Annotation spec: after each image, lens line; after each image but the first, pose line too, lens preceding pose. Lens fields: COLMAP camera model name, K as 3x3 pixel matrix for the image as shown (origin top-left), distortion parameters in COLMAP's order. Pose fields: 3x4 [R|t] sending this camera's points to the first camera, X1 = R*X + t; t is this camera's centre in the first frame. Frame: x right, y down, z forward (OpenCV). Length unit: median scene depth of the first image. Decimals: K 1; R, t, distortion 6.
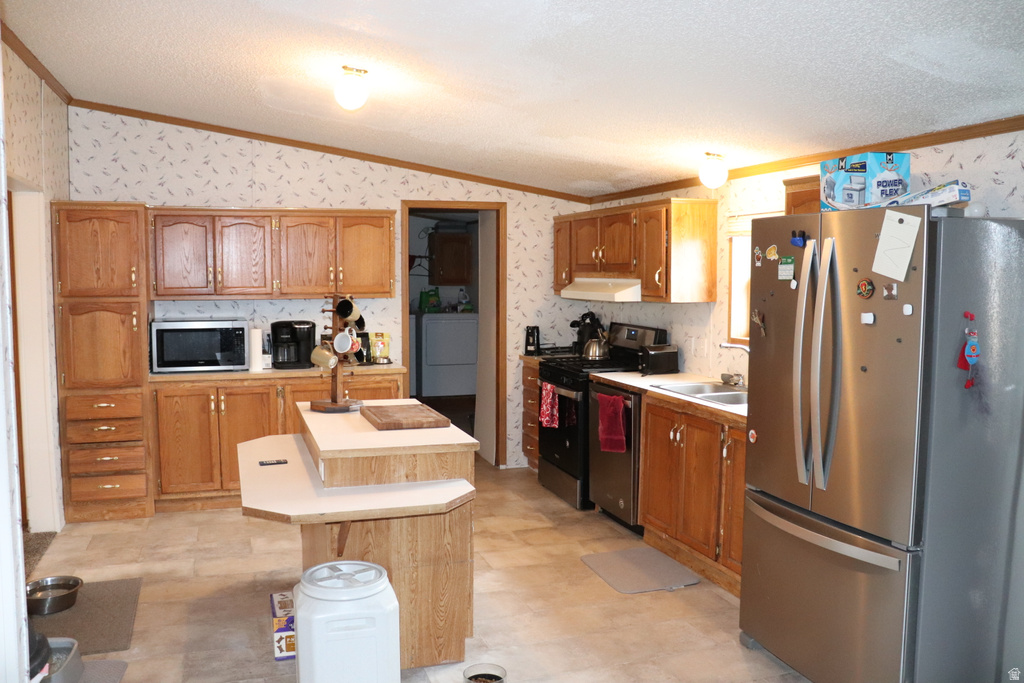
lens RADIAL K [[843.9, 0, 512.0], [0, 843.9, 341.5], [0, 0, 1]] dist [-0.174333, 0.163109]
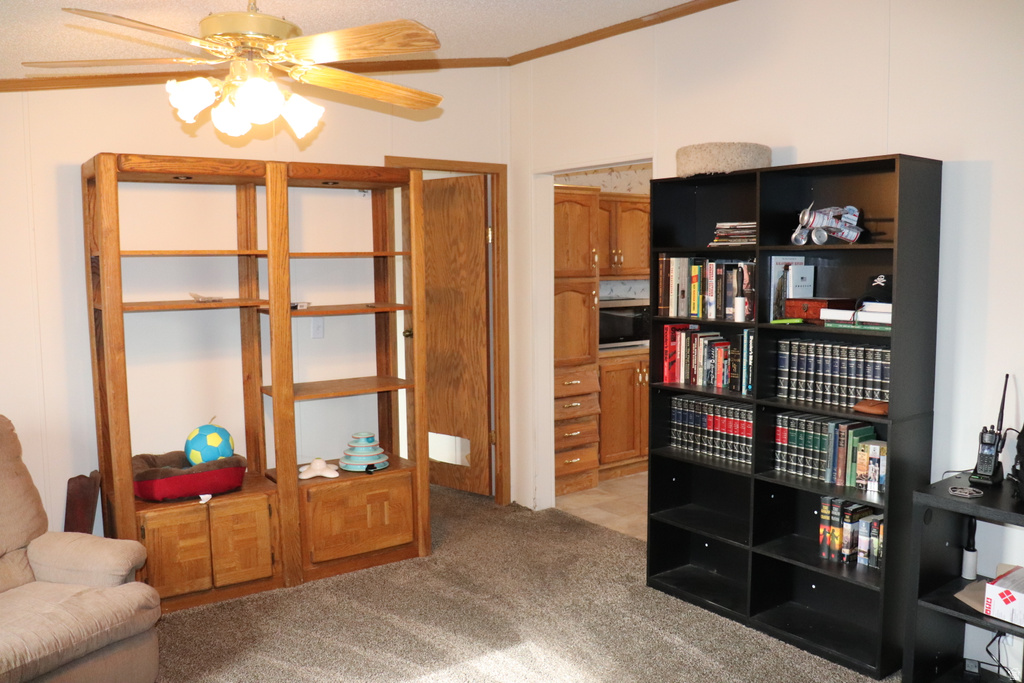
lens RADIAL K [[846.3, 0, 516.7], [0, 846.3, 340.3], [0, 0, 1]] dist [-0.171379, 0.160431]
pose [[0.954961, -0.041422, 0.293827, -0.862183], [0.036622, 0.999091, 0.021822, -0.001356], [-0.294464, -0.010079, 0.955610, -0.002705]]
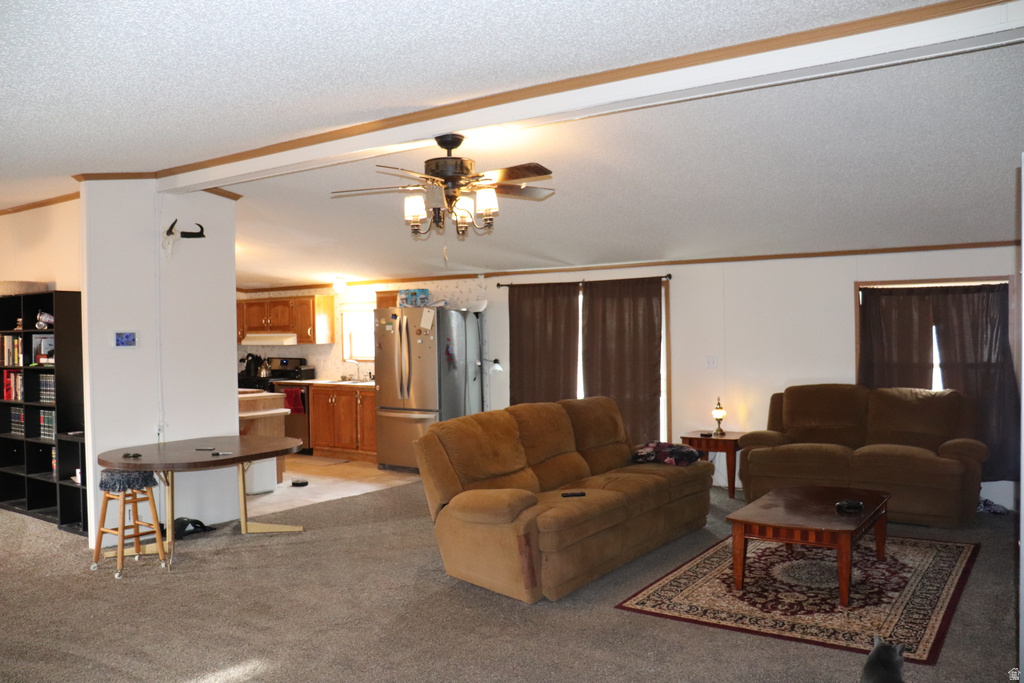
lens RADIAL K [[843.9, 0, 512.0], [0, 843.9, 341.5], [0, 0, 1]] dist [-0.174333, 0.163109]
pose [[0.816429, -0.022842, 0.576994, -0.606175], [0.064049, 0.996634, -0.051174, 0.084782], [-0.573883, 0.078736, 0.815144, -0.979120]]
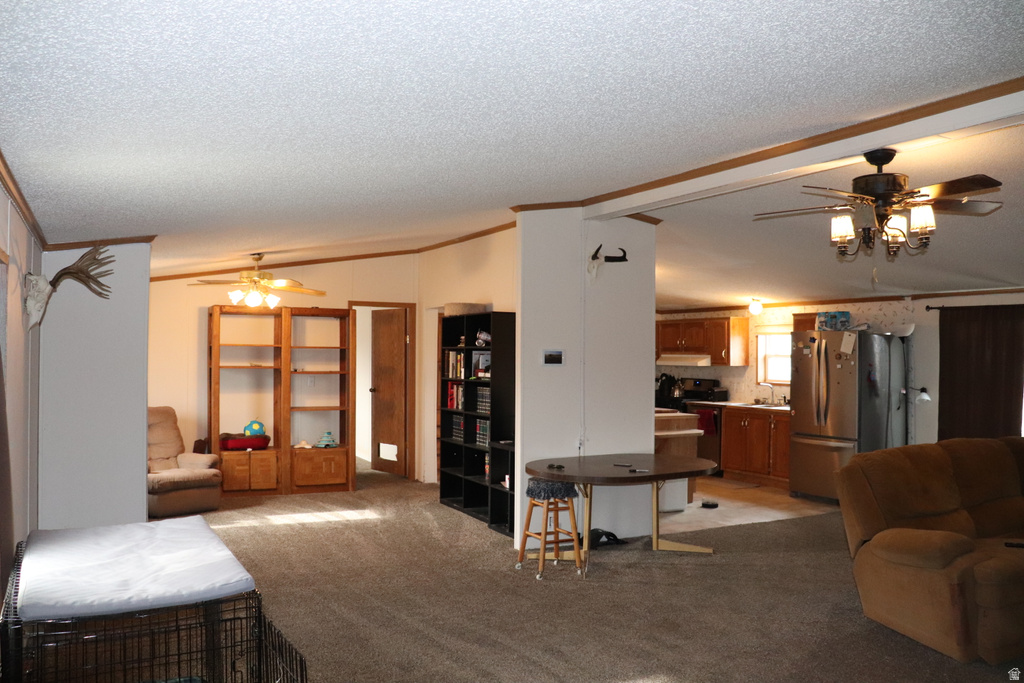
lens RADIAL K [[843.9, 0, 512.0], [0, 843.9, 341.5], [0, 0, 1]] dist [-0.174333, 0.163109]
pose [[0.990796, 0.005994, 0.135230, -0.619306], [0.006715, 0.995612, -0.093332, 0.082184], [-0.135196, 0.093381, 0.986409, -0.975853]]
